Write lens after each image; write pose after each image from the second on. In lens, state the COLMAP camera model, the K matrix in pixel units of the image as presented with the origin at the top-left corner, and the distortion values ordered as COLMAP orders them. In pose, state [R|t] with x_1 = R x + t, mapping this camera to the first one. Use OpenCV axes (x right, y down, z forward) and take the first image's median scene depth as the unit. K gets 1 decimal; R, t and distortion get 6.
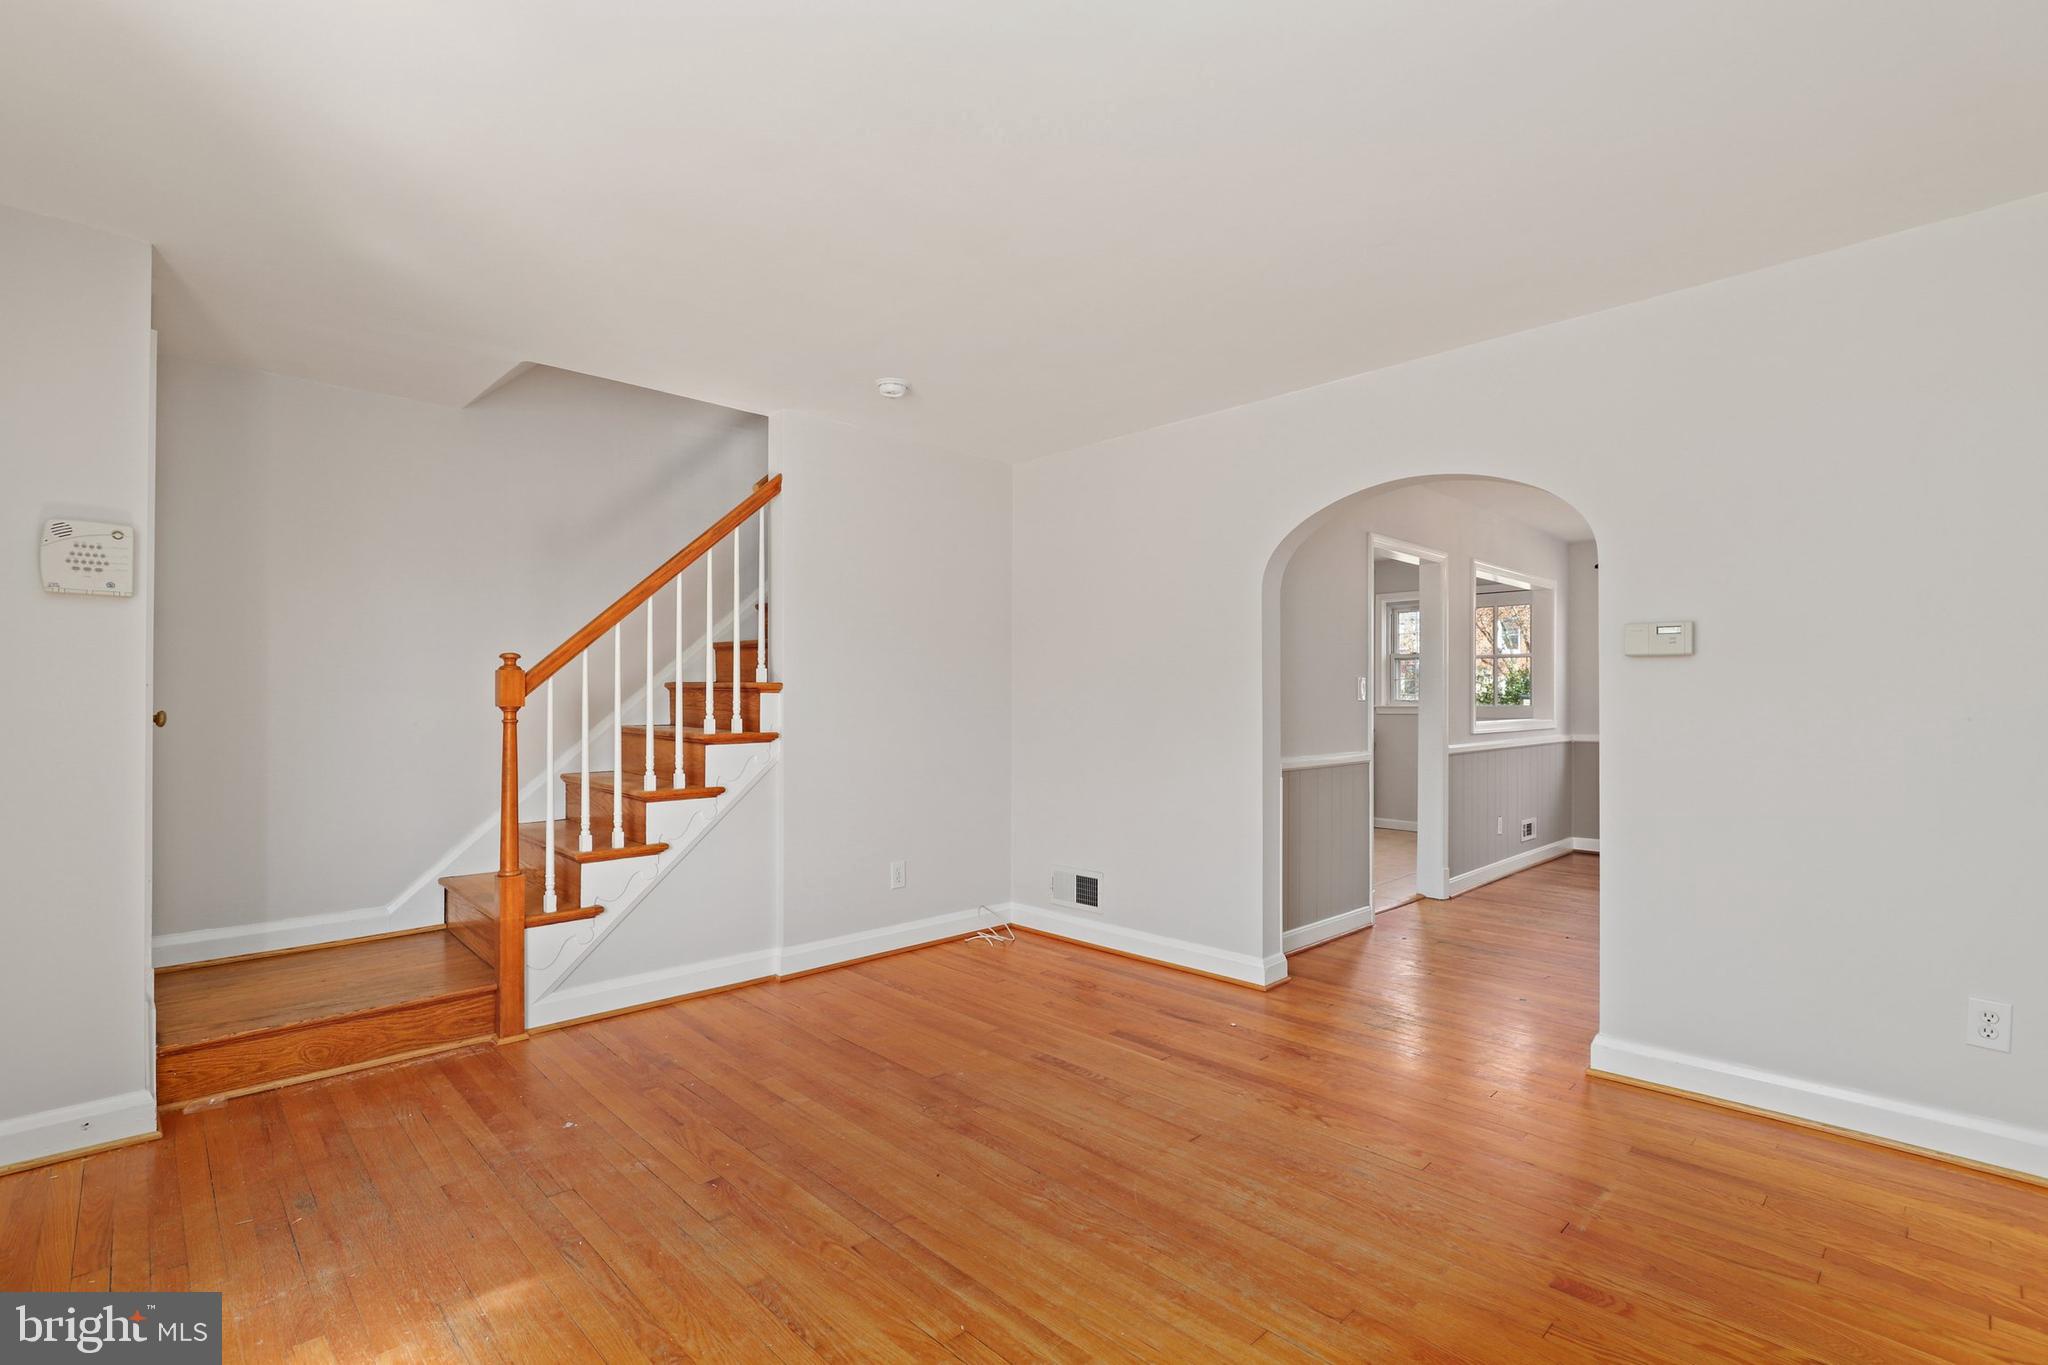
lens RADIAL K [[945.7, 0, 1025.8], [0, 945.7, 692.9], [0, 0, 1]] dist [-0.016583, 0.003282]
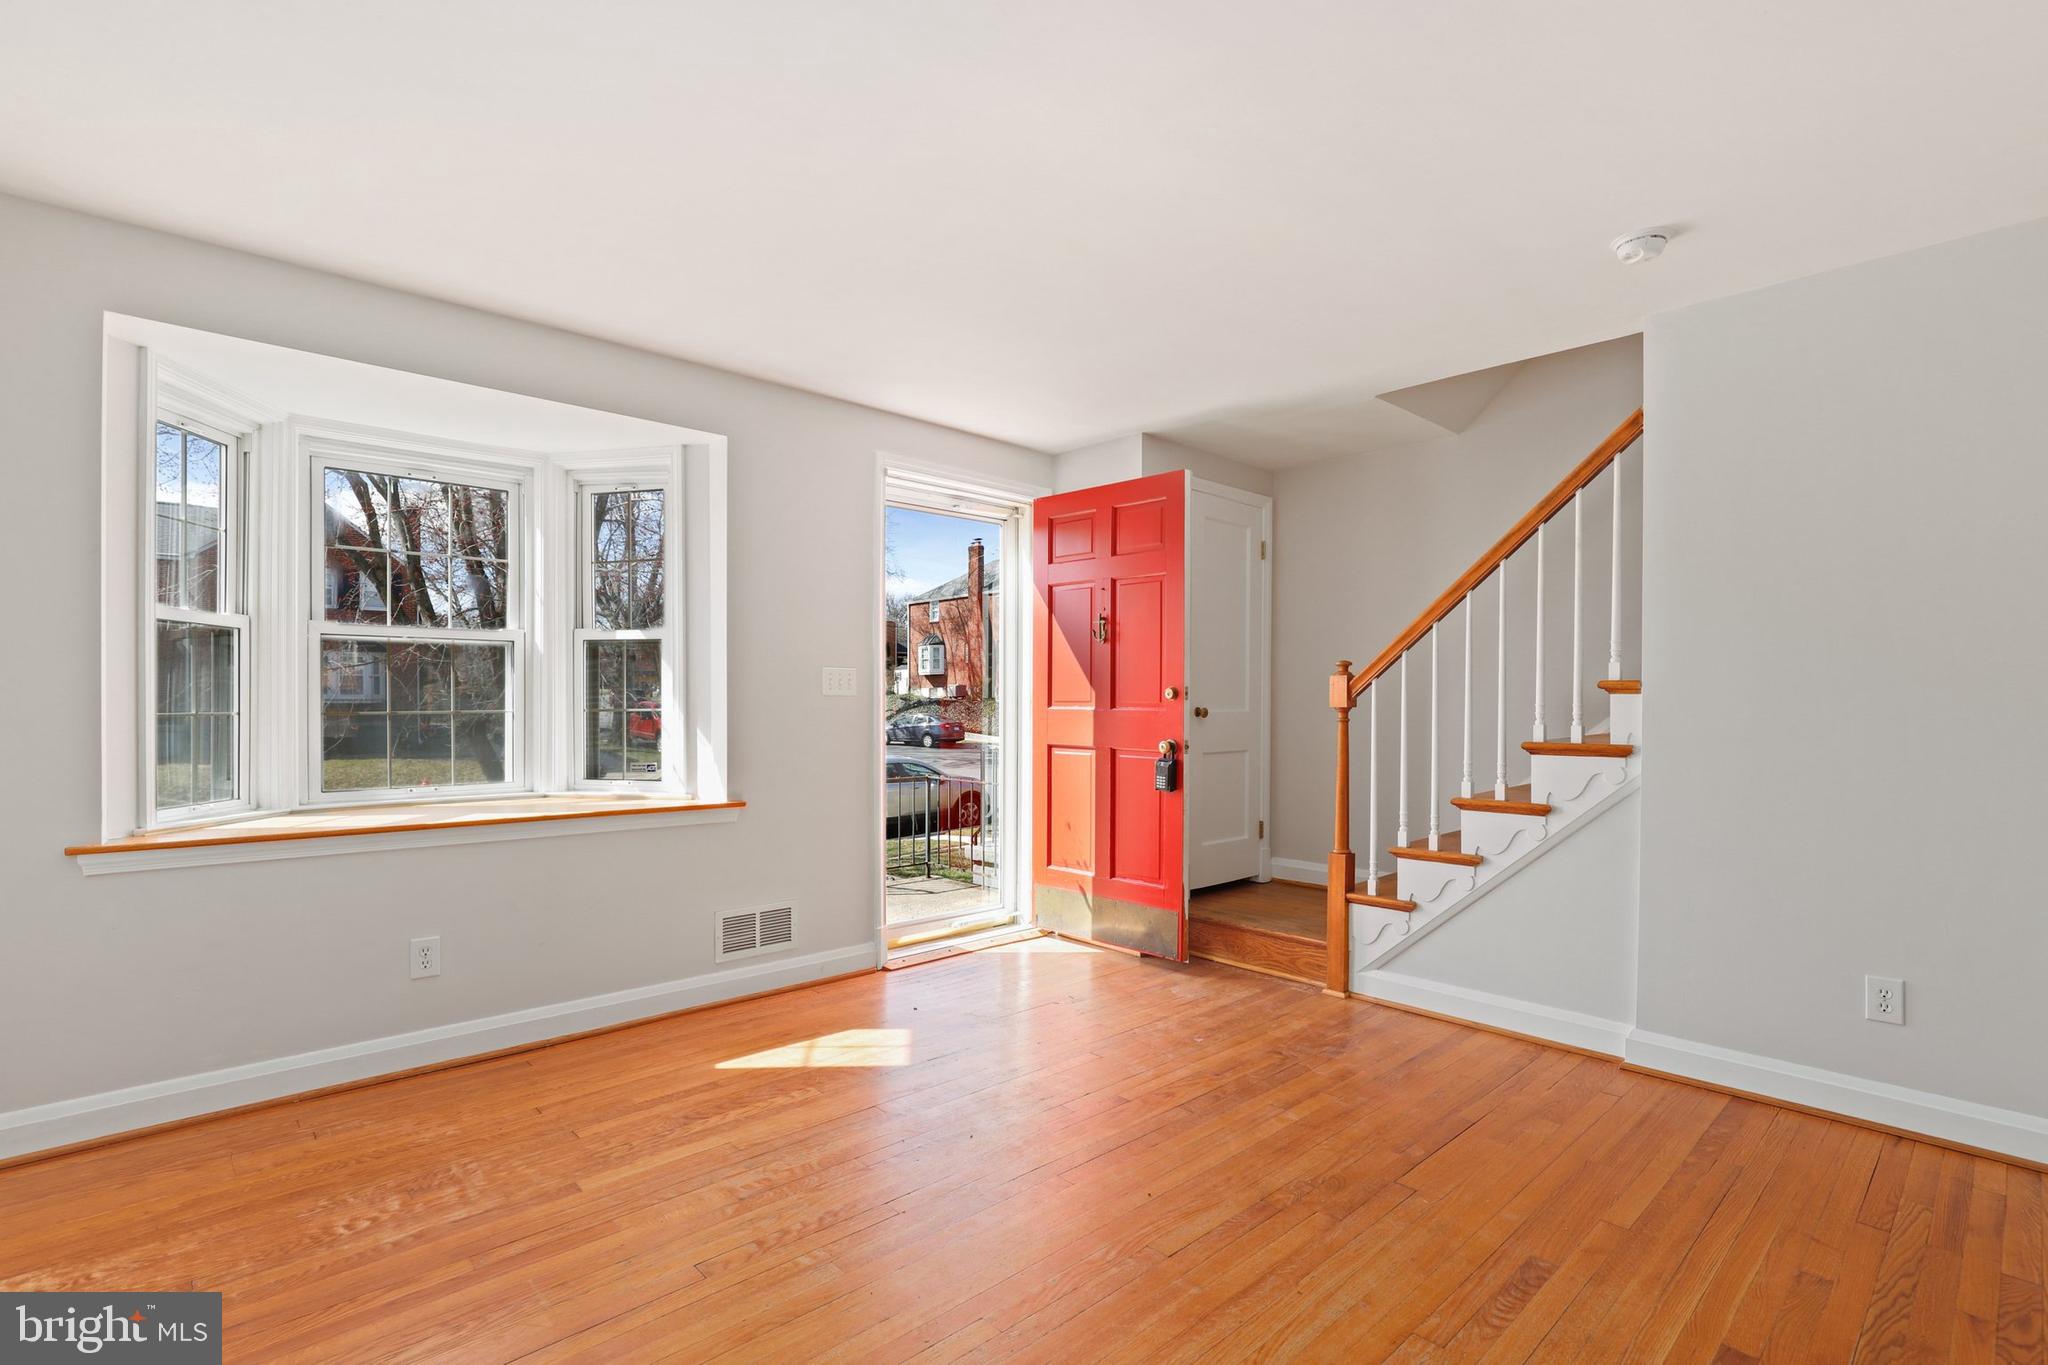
lens RADIAL K [[945.7, 0, 1032.1], [0, 945.7, 714.4], [0, 0, 1]] dist [-0.016583, 0.003282]
pose [[-0.024533, 0.012971, -0.999615, 0.587589], [0.001543, 0.999915, 0.012937, 0.006691], [0.999698, -0.001225, -0.024551, 0.613351]]
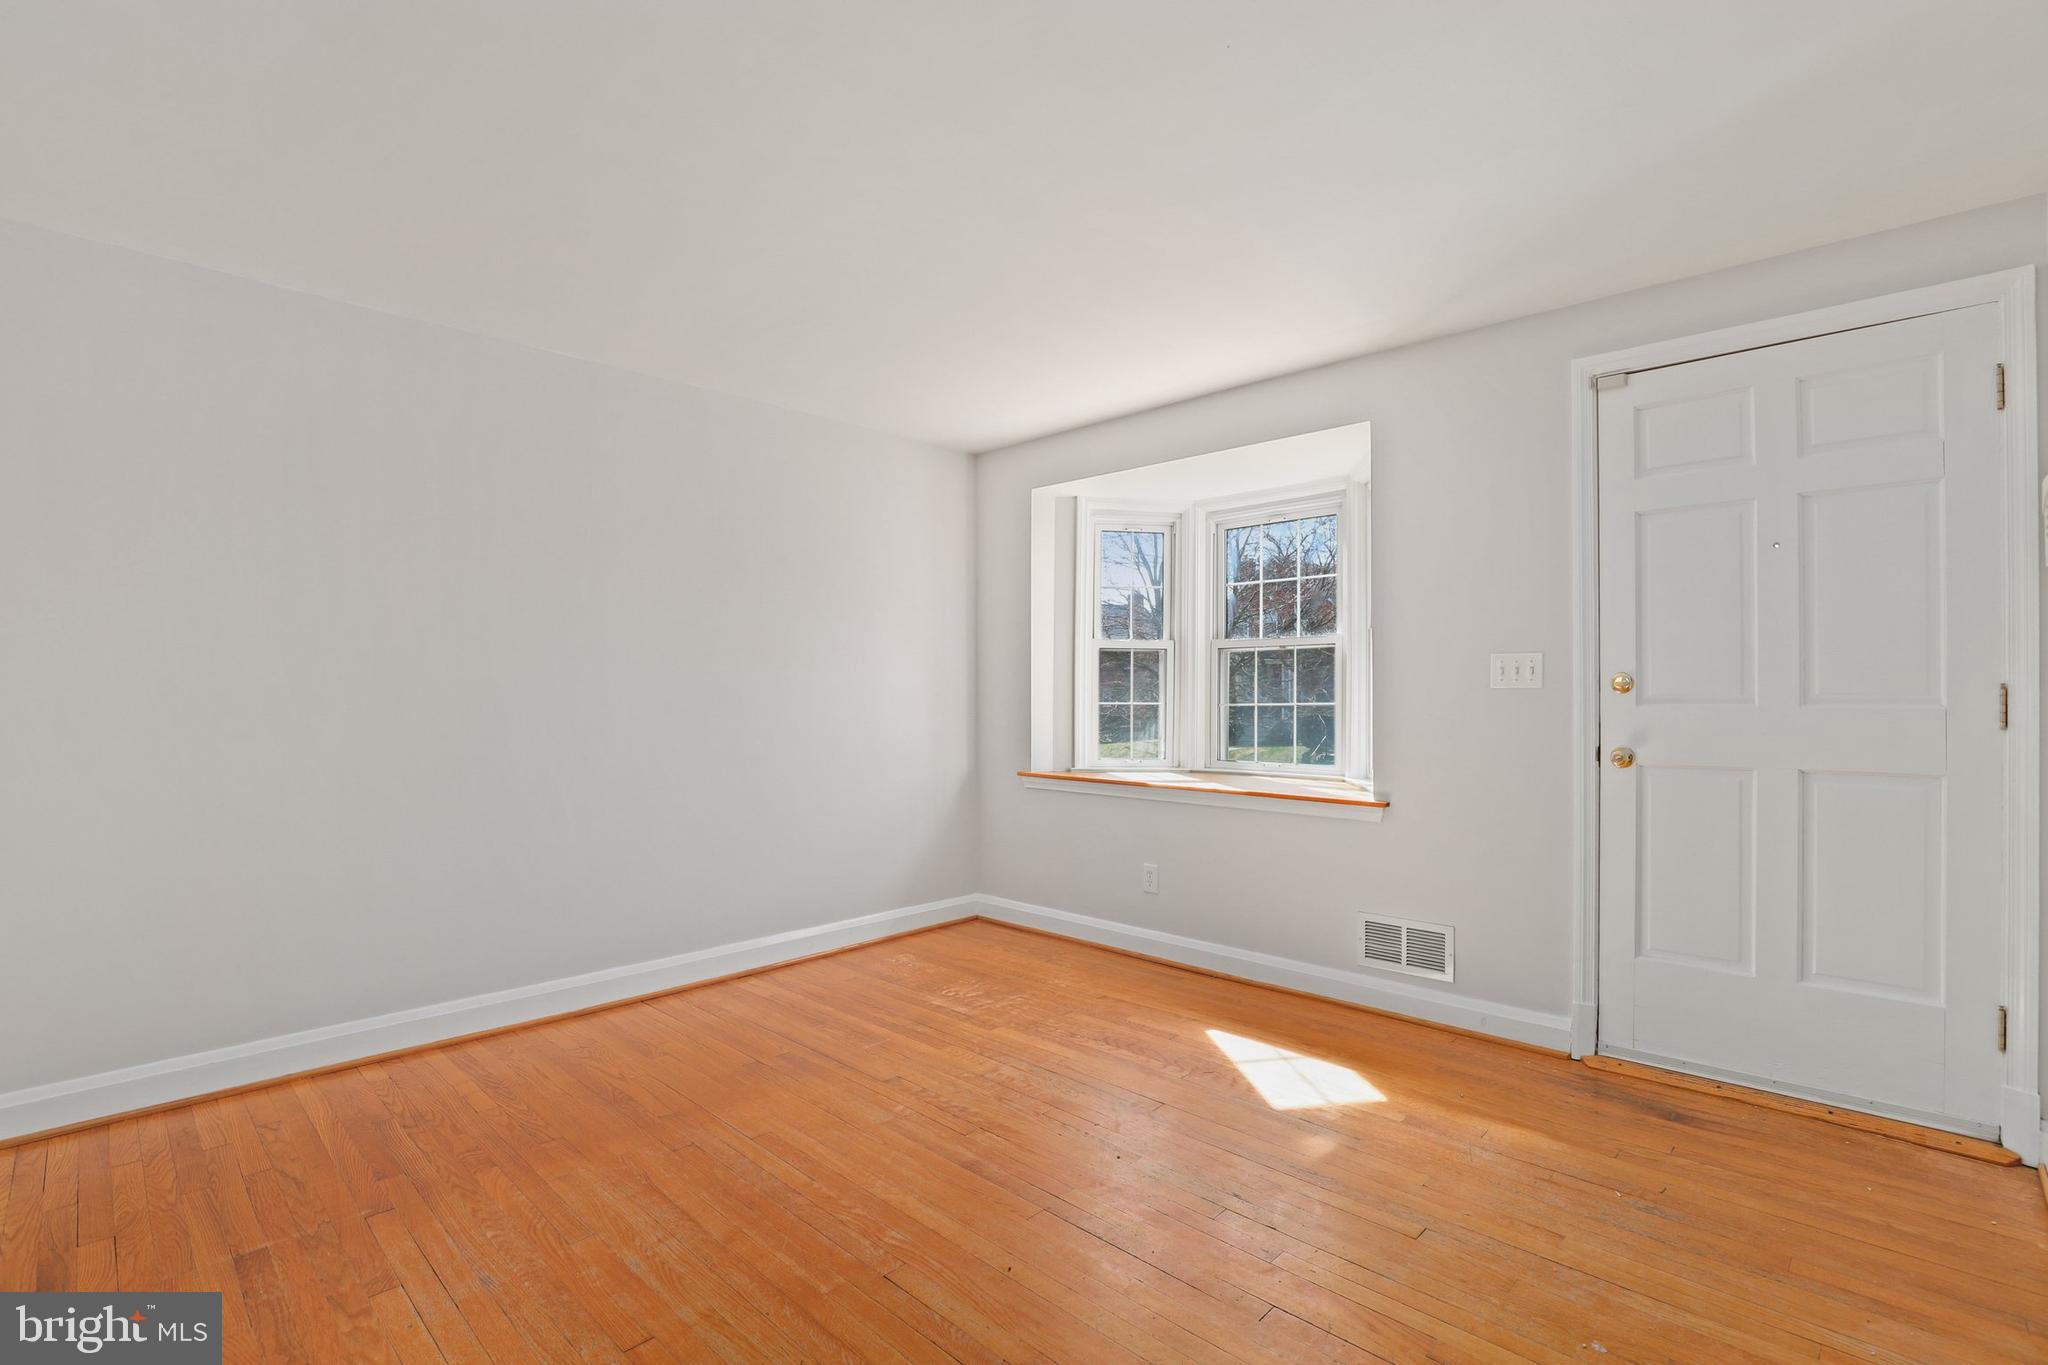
lens RADIAL K [[945.7, 0, 1032.7], [0, 945.7, 671.6], [0, 0, 1]] dist [-0.016583, 0.003282]
pose [[-0.999164, -0.003991, -0.040678, -0.053011], [-0.002891, 0.999630, -0.027054, 0.007891], [0.040771, -0.026914, -0.998806, 1.248793]]
